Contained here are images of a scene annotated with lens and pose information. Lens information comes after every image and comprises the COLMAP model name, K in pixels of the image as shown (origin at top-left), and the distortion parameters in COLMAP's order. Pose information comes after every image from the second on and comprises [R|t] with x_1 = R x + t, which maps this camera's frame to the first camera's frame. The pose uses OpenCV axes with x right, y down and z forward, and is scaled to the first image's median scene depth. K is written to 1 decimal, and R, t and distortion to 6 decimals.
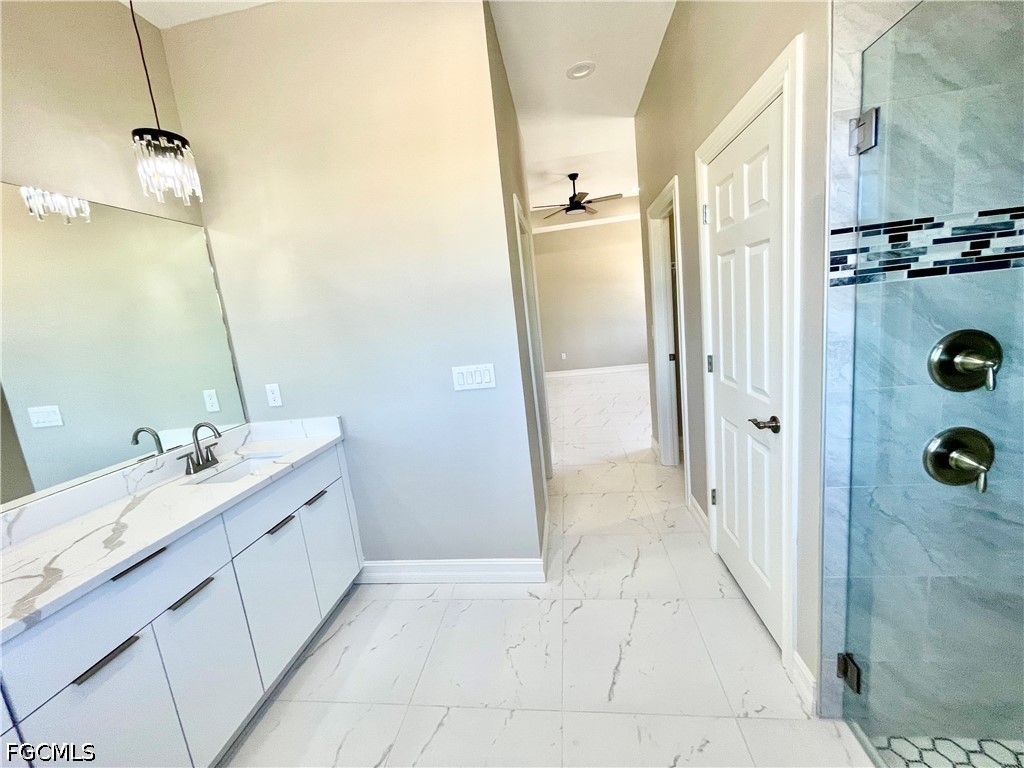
lens RADIAL K [[411.0, 0, 512.5], [0, 411.0, 381.3], [0, 0, 1]] dist [-0.006053, 0.000216]
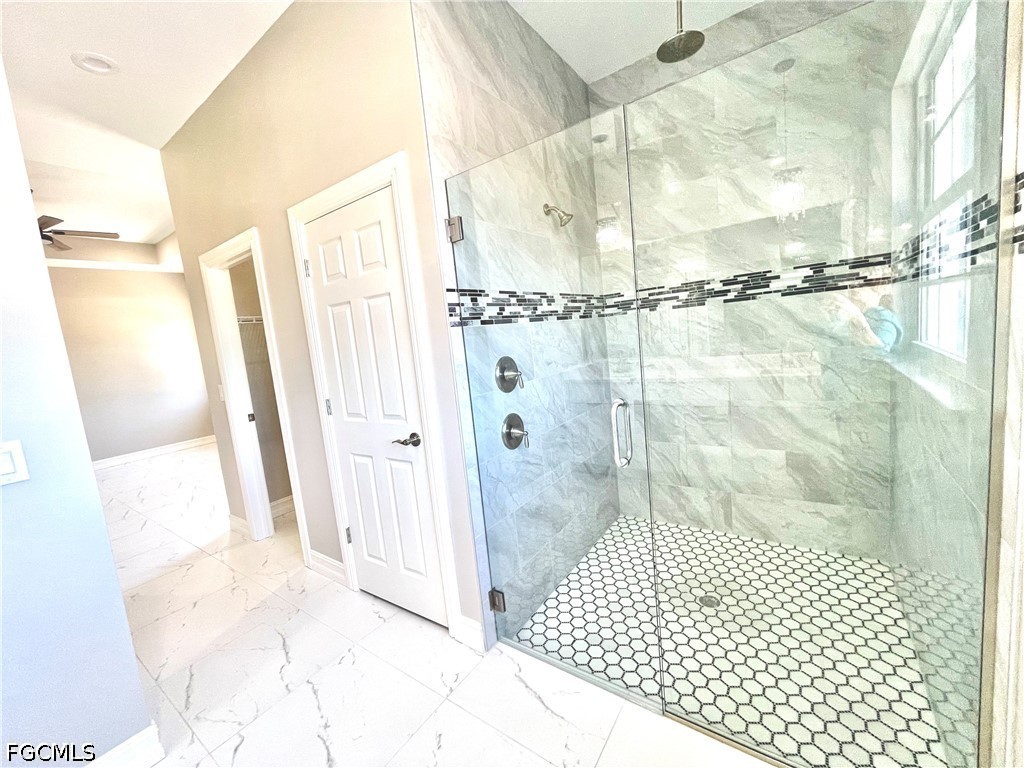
lens RADIAL K [[411.0, 0, 502.4], [0, 411.0, 384.2], [0, 0, 1]] dist [-0.006053, 0.000216]
pose [[0.476555, -0.042941, 0.878095, -0.417119], [0.193196, 0.979506, -0.056950, 0.083886], [-0.857654, 0.196784, 0.475085, 0.201288]]
